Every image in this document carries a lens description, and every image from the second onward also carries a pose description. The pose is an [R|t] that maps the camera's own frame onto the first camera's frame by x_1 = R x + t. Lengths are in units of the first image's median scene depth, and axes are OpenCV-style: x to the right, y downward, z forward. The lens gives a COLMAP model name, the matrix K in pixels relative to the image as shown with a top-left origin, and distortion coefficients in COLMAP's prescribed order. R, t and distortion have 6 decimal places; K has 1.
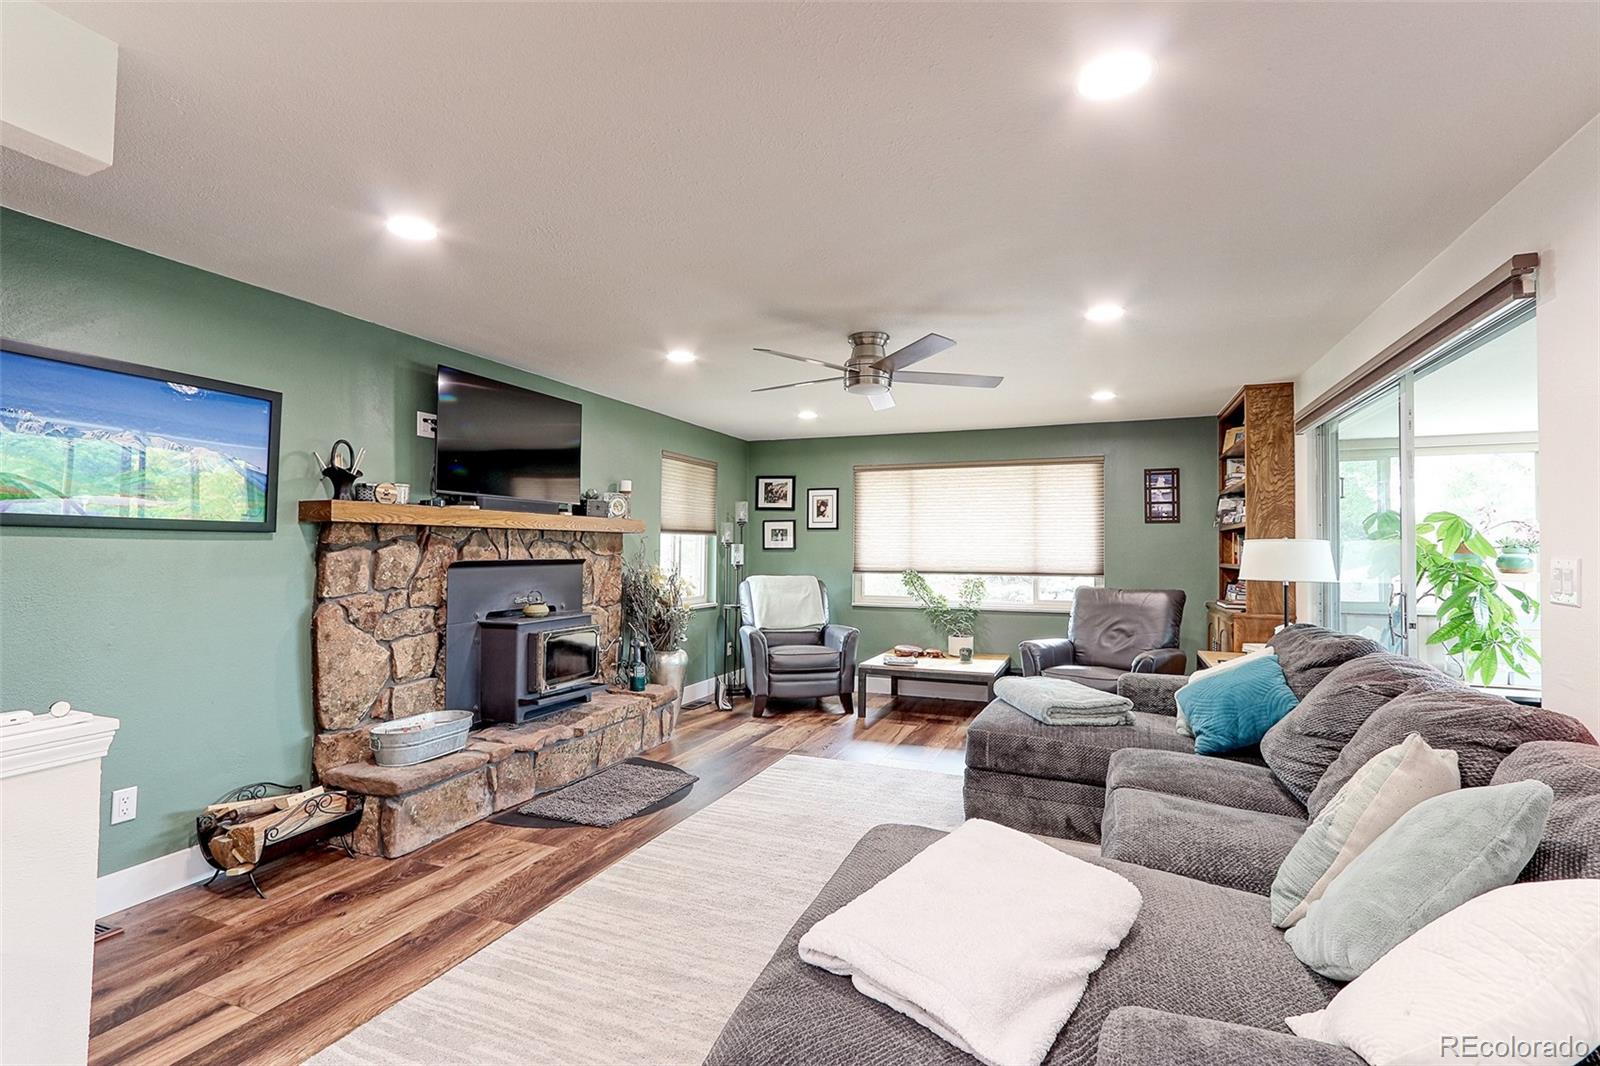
lens RADIAL K [[746.6, 0, 794.3], [0, 746.6, 532.2], [0, 0, 1]] dist [-0.001587, 0.000237]
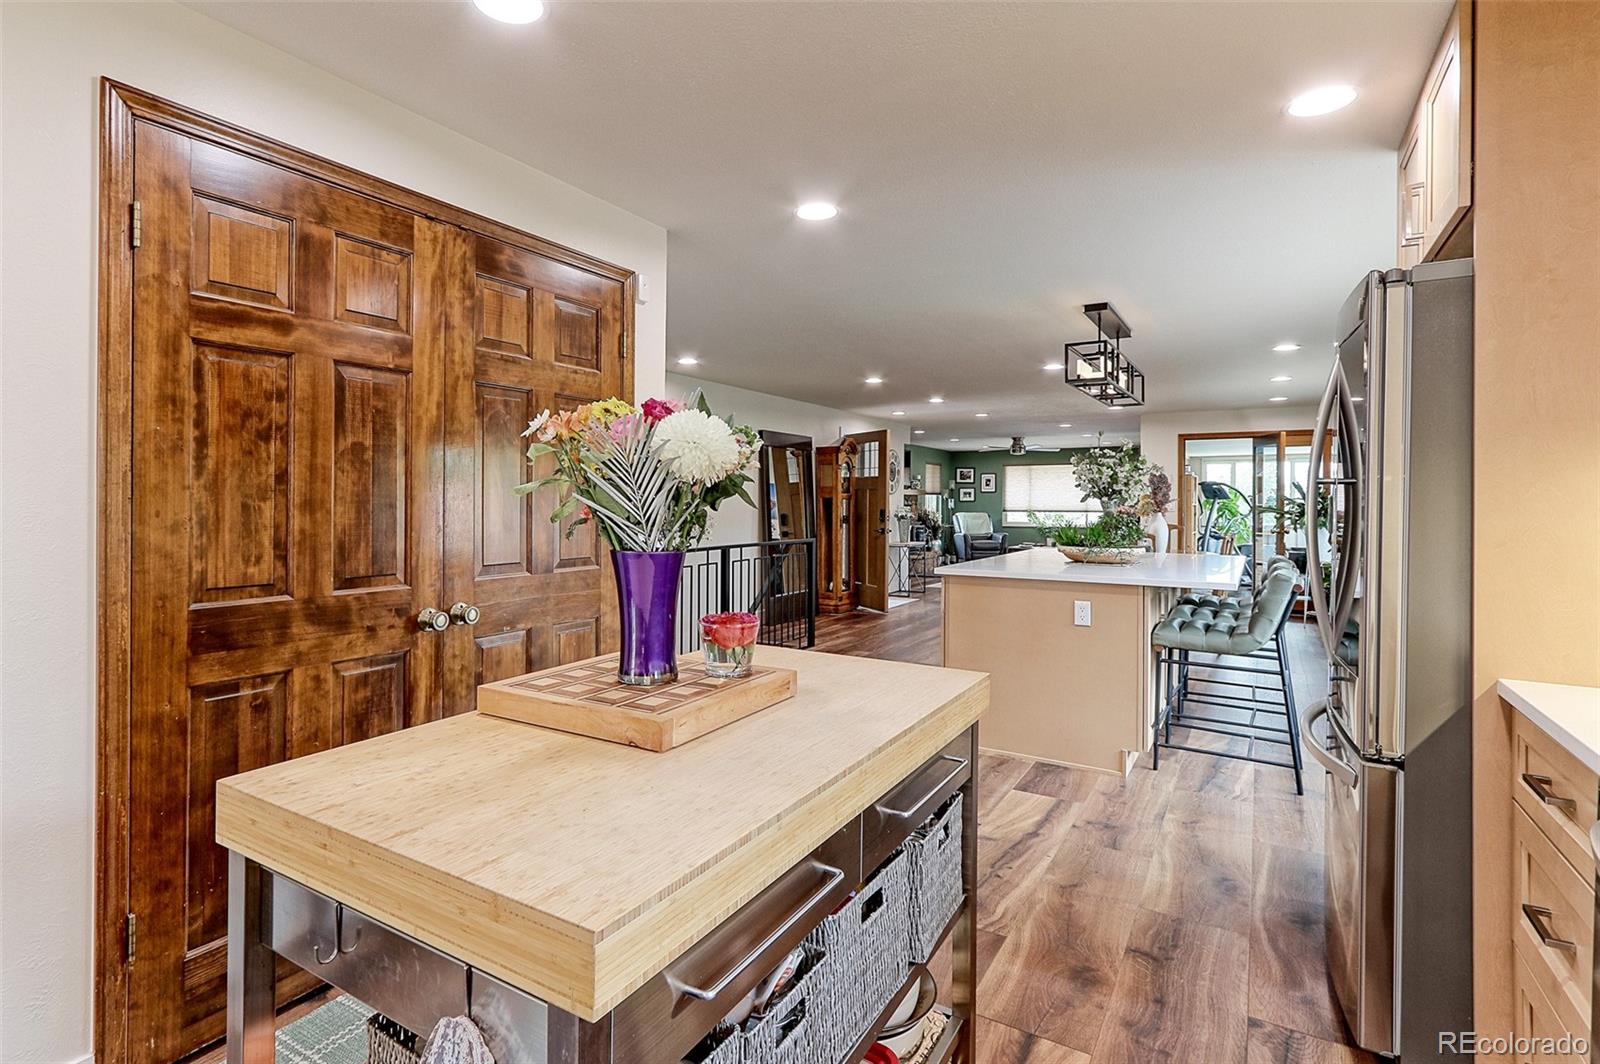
lens RADIAL K [[805.8, 0, 750.1], [0, 805.8, 504.8], [0, 0, 1]] dist [-0.002061, 0.000729]
pose [[0.984420, -0.002889, -0.175810, -0.262890], [0.007010, 0.999715, 0.022825, -0.028885], [0.175694, -0.023702, 0.984159, -1.631678]]
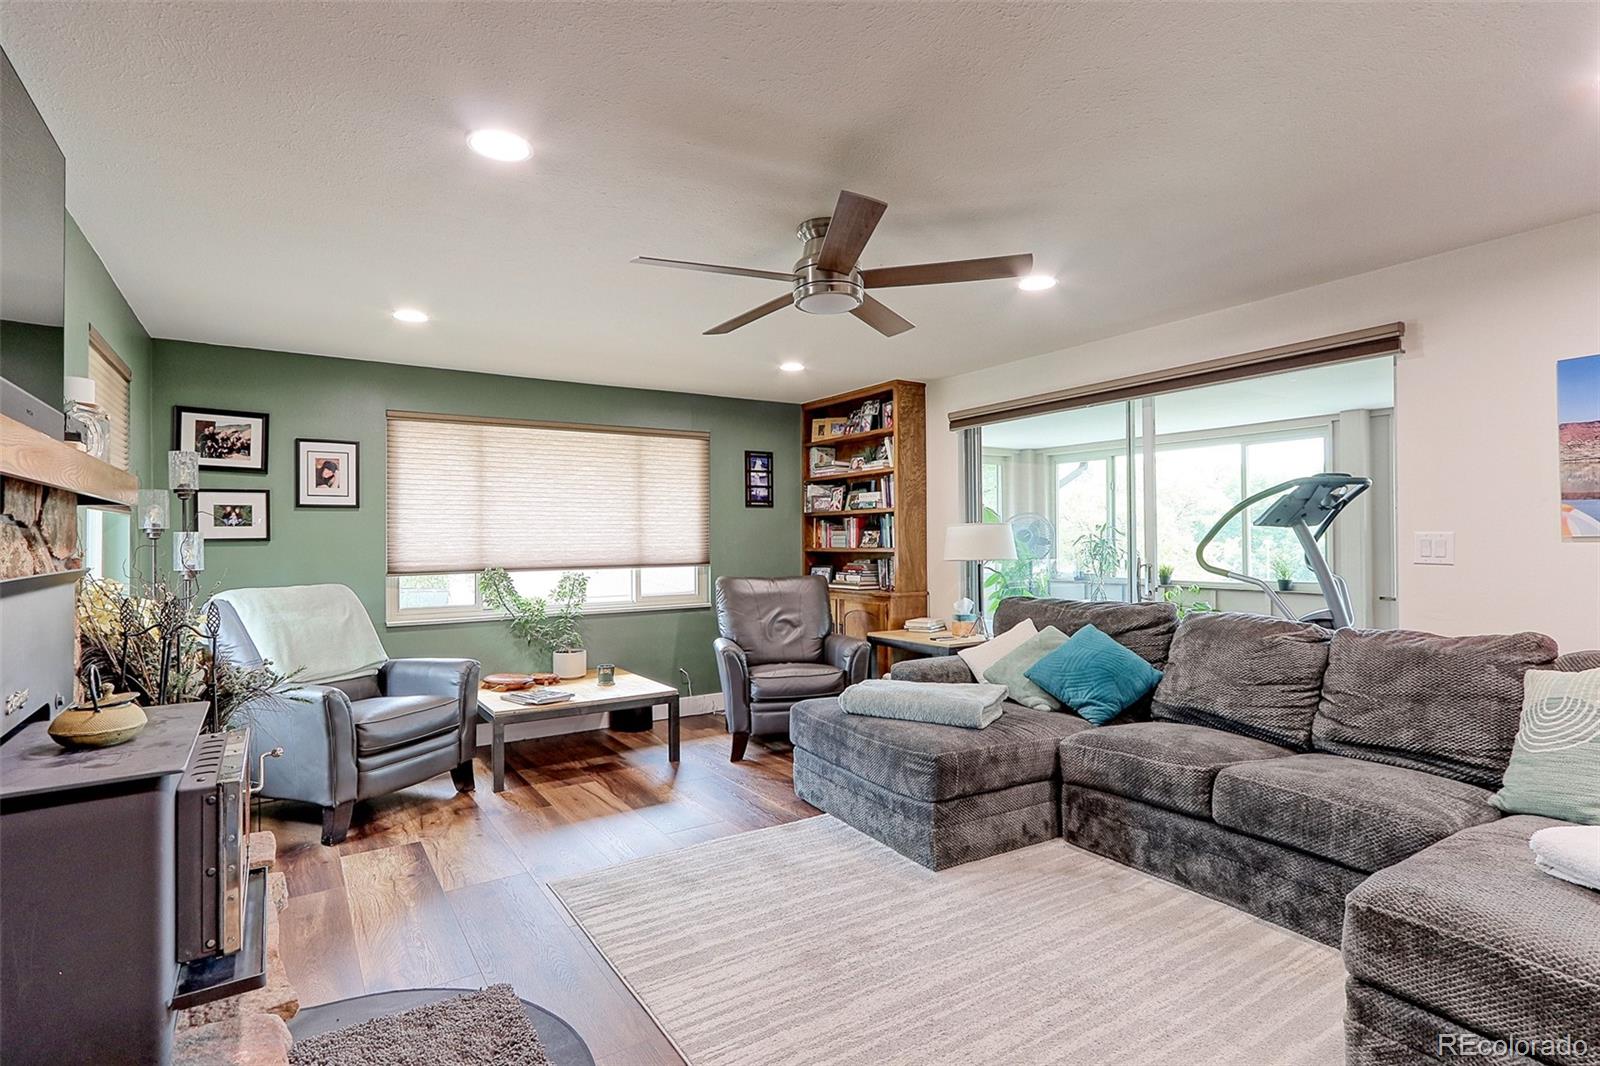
lens RADIAL K [[786.6, 0, 789.7], [0, 786.6, 528.7], [0, 0, 1]] dist [0.002144, 0.001372]
pose [[0.570761, -0.002159, 0.821113, -0.305255], [-0.006723, 0.999951, 0.007303, 0.007203], [-0.821089, -0.009689, 0.570718, 0.354264]]
